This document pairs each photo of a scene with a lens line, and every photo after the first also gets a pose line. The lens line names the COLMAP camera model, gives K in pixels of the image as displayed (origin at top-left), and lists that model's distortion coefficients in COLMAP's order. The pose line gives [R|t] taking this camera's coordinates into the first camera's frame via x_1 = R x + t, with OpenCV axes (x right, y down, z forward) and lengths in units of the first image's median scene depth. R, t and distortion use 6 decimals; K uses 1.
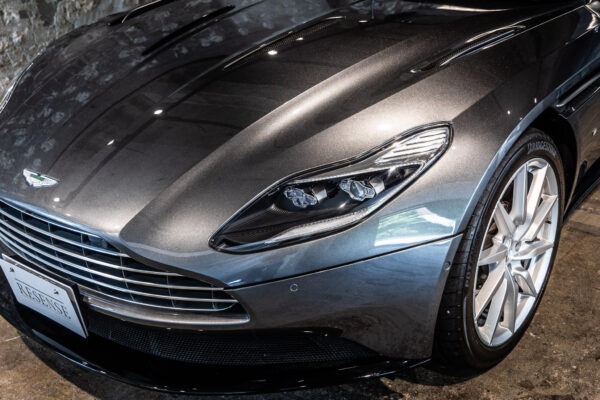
lens RADIAL K [[743.1, 0, 298.2], [0, 743.1, 200.7], [0, 0, 1]] dist [-0.005077, 0.000000]
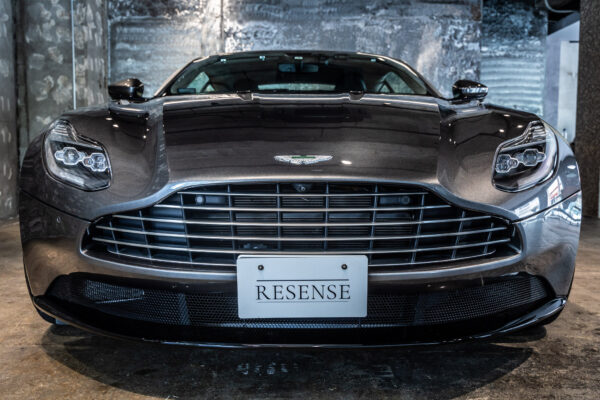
lens RADIAL K [[651.0, 0, 297.6], [0, 651.0, 202.4], [0, 0, 1]] dist [0.009024, 0.000000]
pose [[0.770450, -0.006302, 0.637469, -0.923596], [0.231335, 0.934555, -0.270354, 0.263387], [-0.594046, 0.355763, 0.721486, 0.397768]]
